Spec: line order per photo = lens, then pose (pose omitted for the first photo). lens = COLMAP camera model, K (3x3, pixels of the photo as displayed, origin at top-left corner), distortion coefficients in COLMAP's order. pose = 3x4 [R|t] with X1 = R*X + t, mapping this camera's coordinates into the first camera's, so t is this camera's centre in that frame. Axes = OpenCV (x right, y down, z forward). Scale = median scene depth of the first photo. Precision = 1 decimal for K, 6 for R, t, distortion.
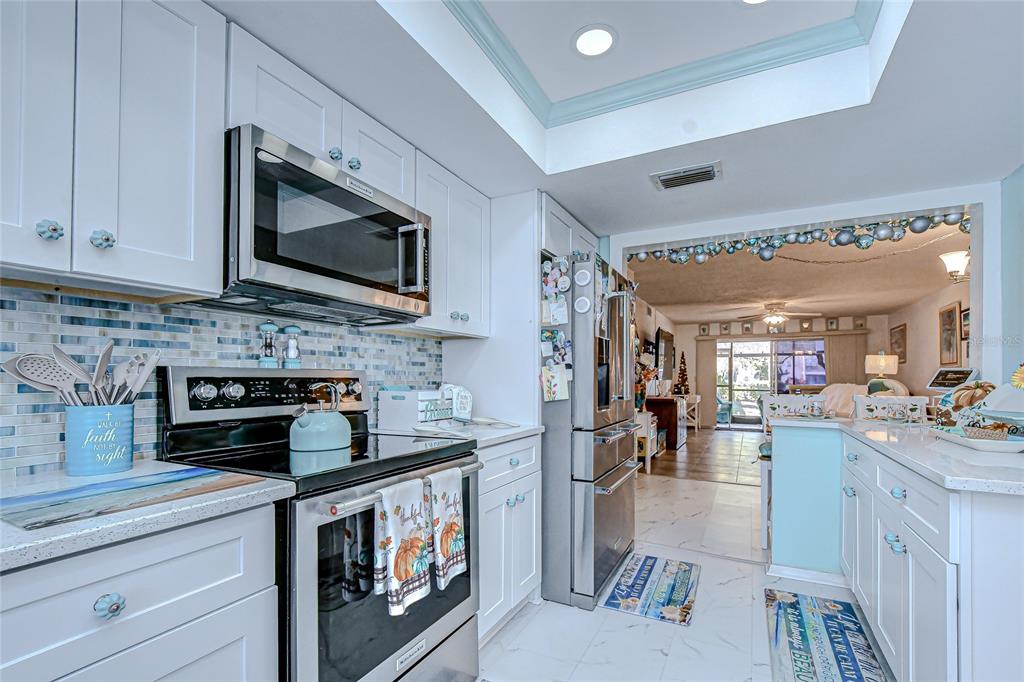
lens RADIAL K [[455.8, 0, 511.7], [0, 455.8, 372.6], [0, 0, 1]] dist [0.018897, 0.000003]
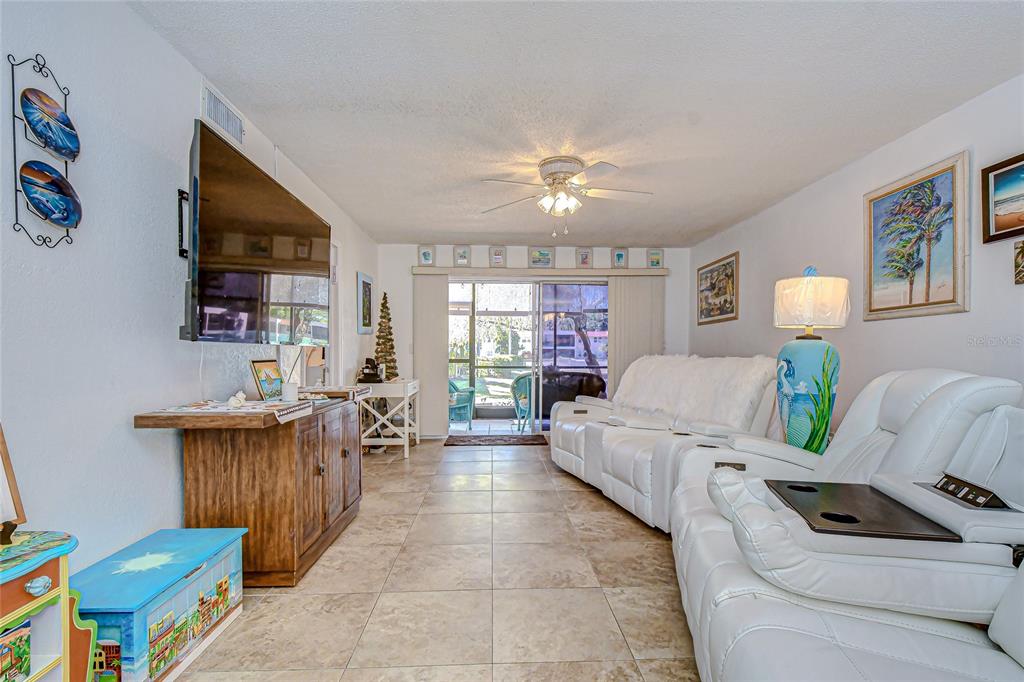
lens RADIAL K [[448.0, 0, 516.6], [0, 448.0, 362.4], [0, 0, 1]] dist [0.010208, -0.008945]
pose [[0.857589, -0.011407, 0.514208, 0.240234], [-0.004857, 0.999530, 0.030274, 0.013753], [-0.514312, -0.028460, 0.857131, 0.494235]]
